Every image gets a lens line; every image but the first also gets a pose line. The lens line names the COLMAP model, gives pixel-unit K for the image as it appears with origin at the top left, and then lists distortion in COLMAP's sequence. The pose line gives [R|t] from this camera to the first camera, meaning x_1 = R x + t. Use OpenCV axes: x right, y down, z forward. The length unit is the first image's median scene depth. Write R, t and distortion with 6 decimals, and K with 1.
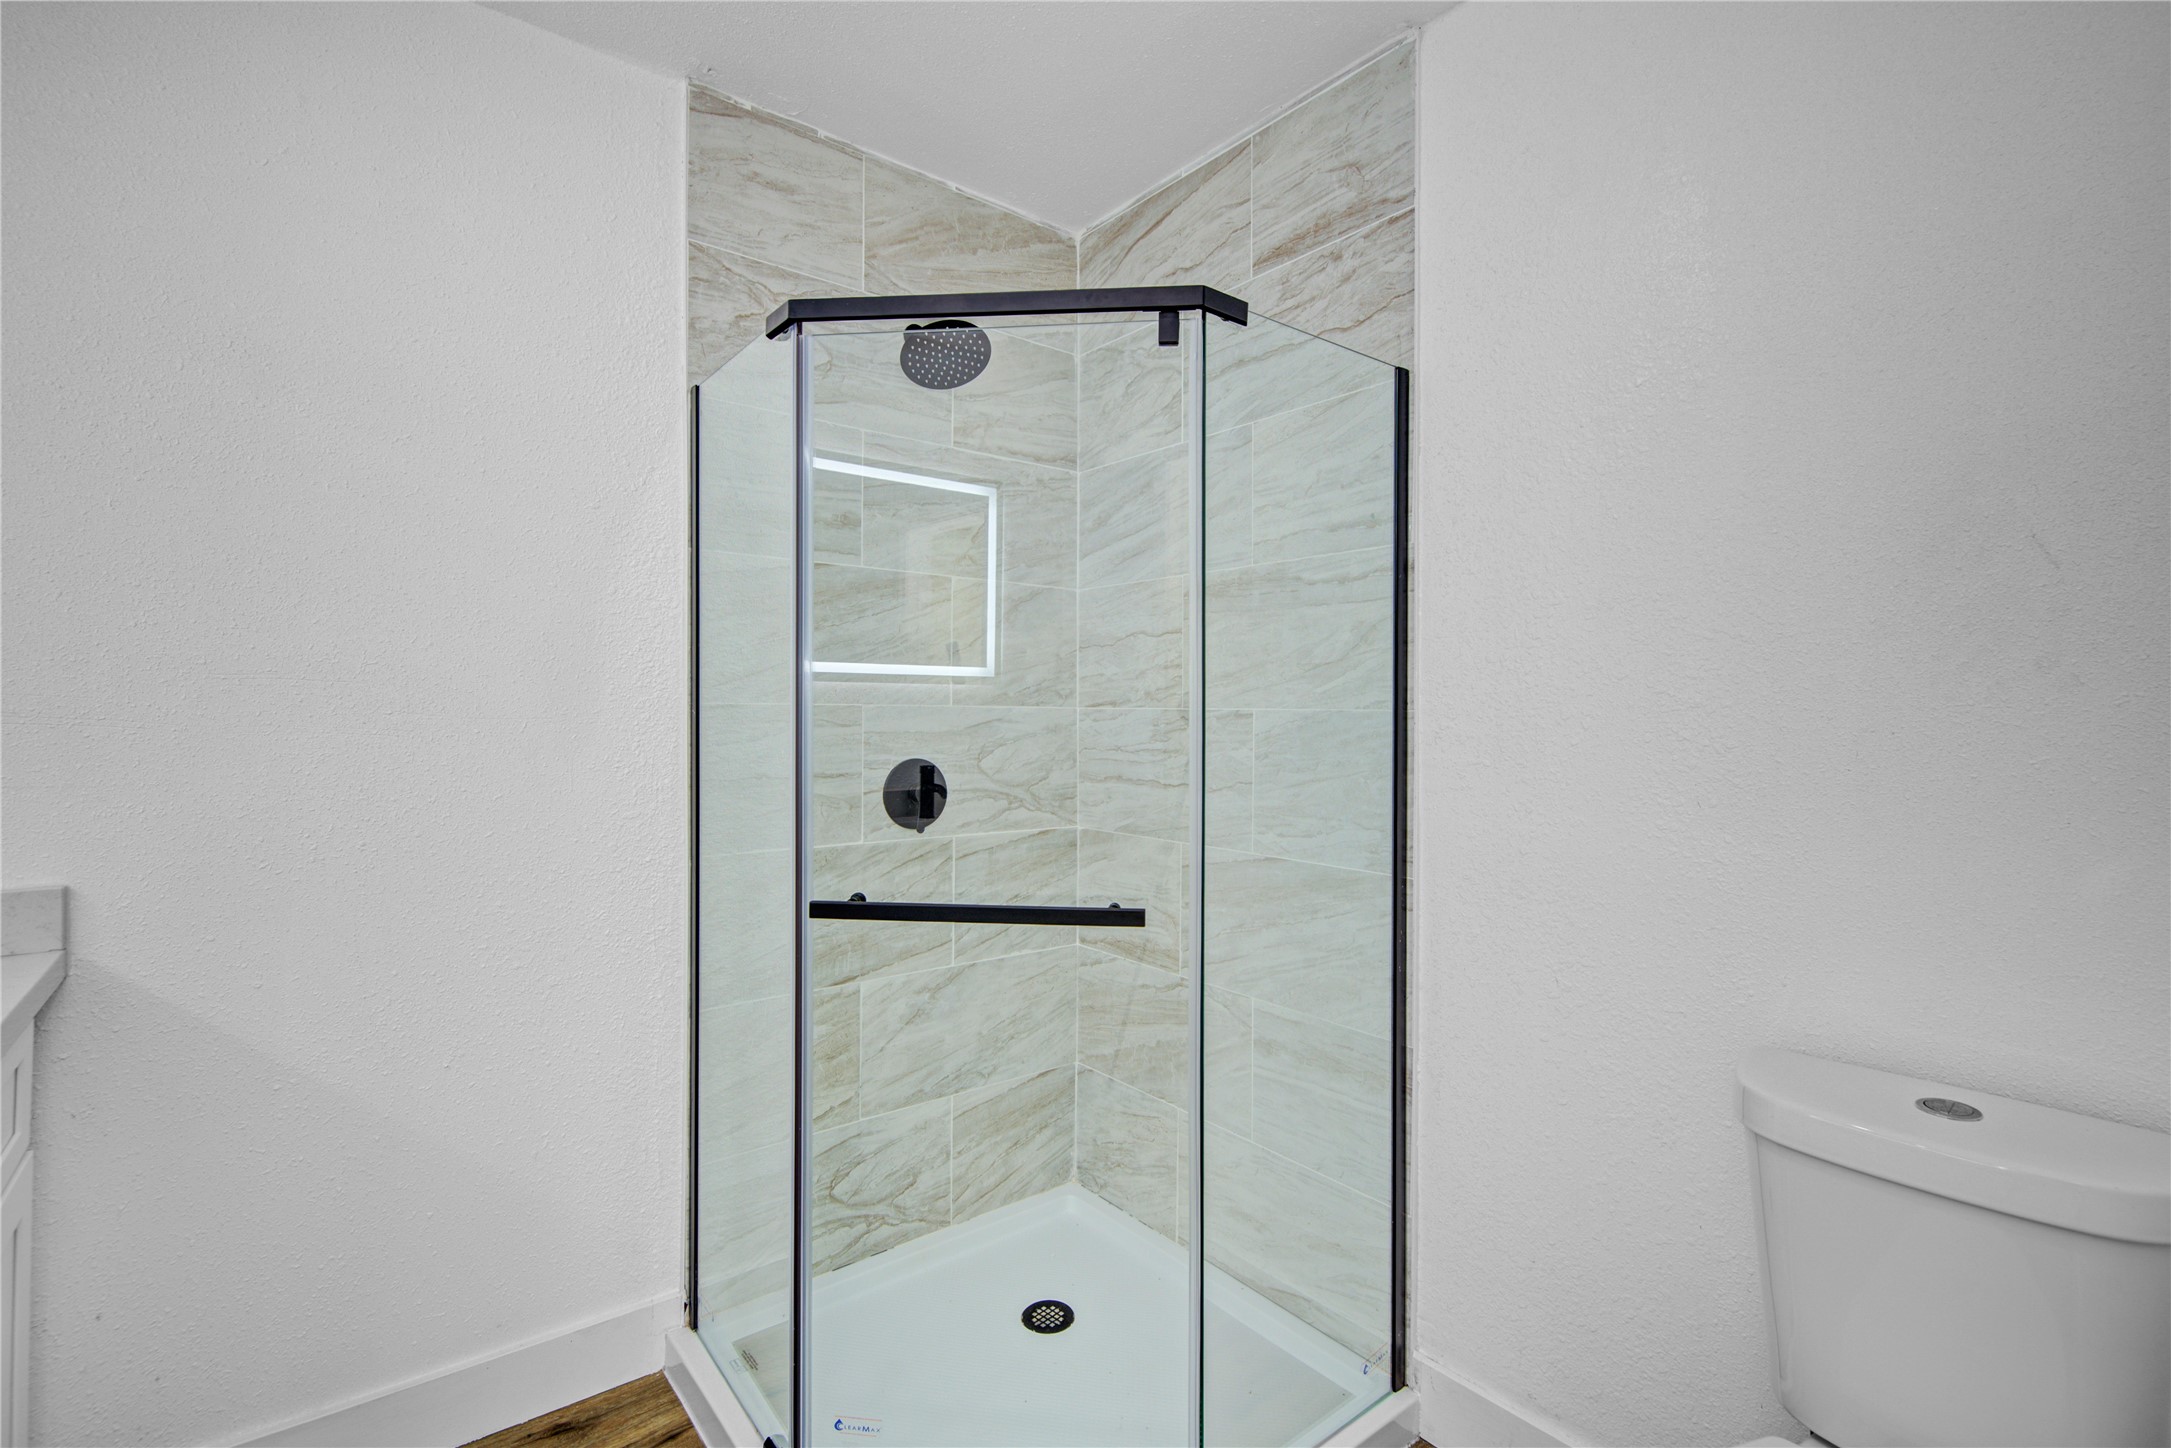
lens RADIAL K [[997.5, 0, 1082.2], [0, 997.5, 715.4], [0, 0, 1]] dist [0.007348, -0.005009]
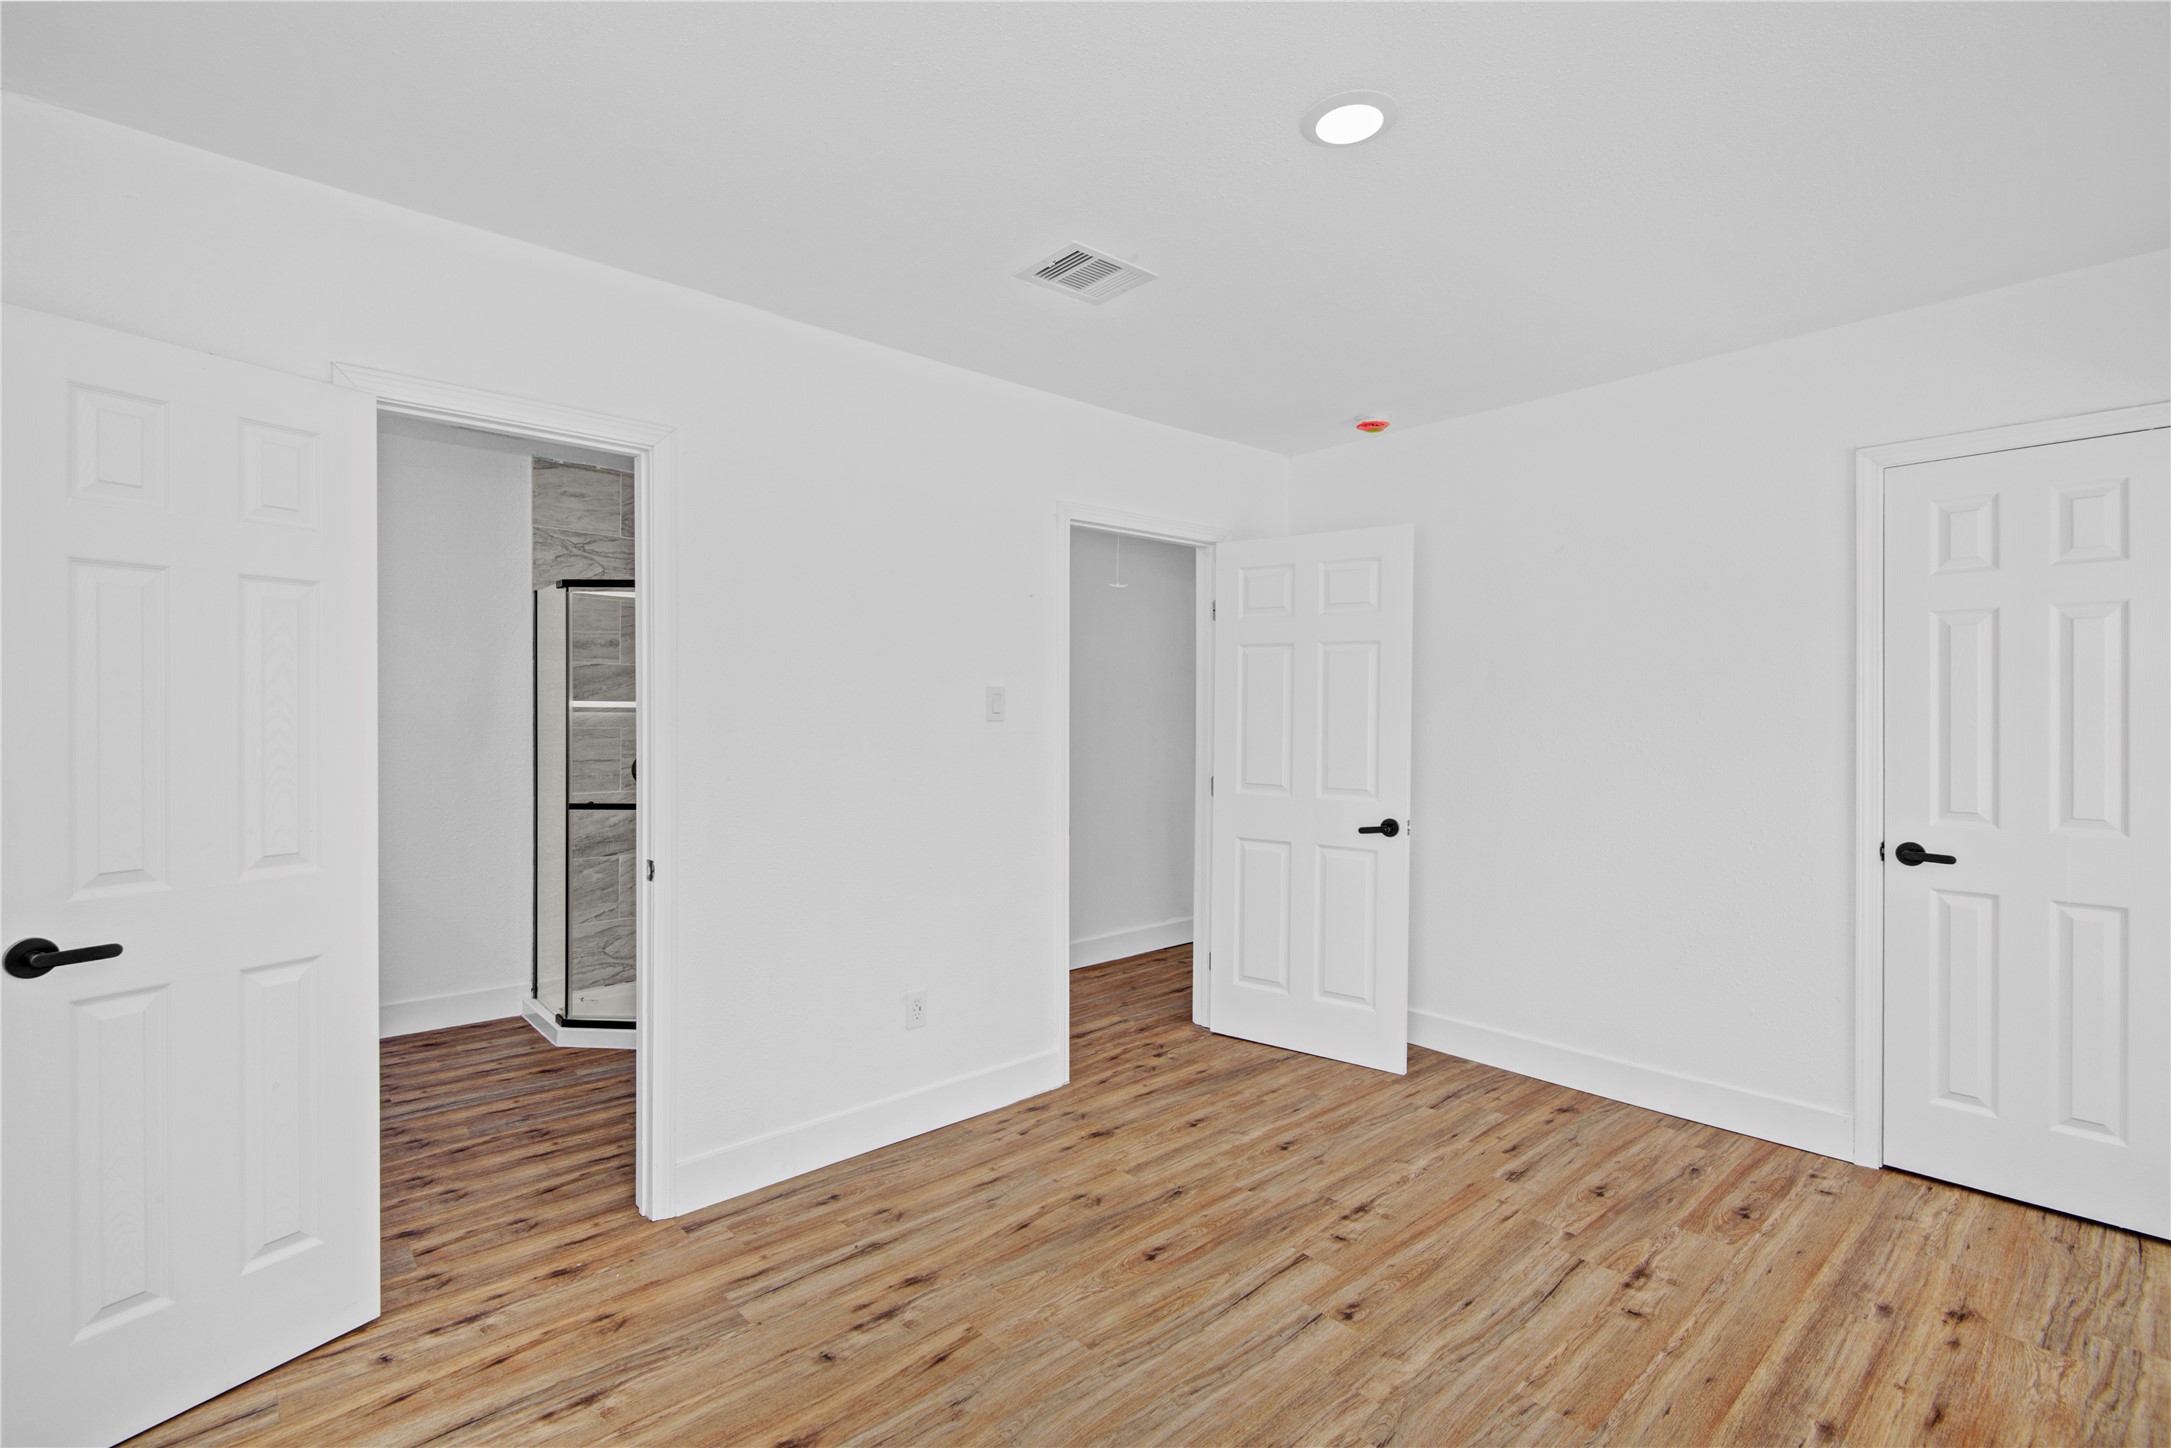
lens RADIAL K [[997.5, 0, 1095.5], [0, 997.5, 727.6], [0, 0, 1]] dist [0.007348, -0.005009]
pose [[0.997851, -0.002723, 0.065462, 0.743660], [0.002910, 0.999992, -0.002756, -0.002924], [-0.065454, 0.002940, 0.997851, -1.373047]]
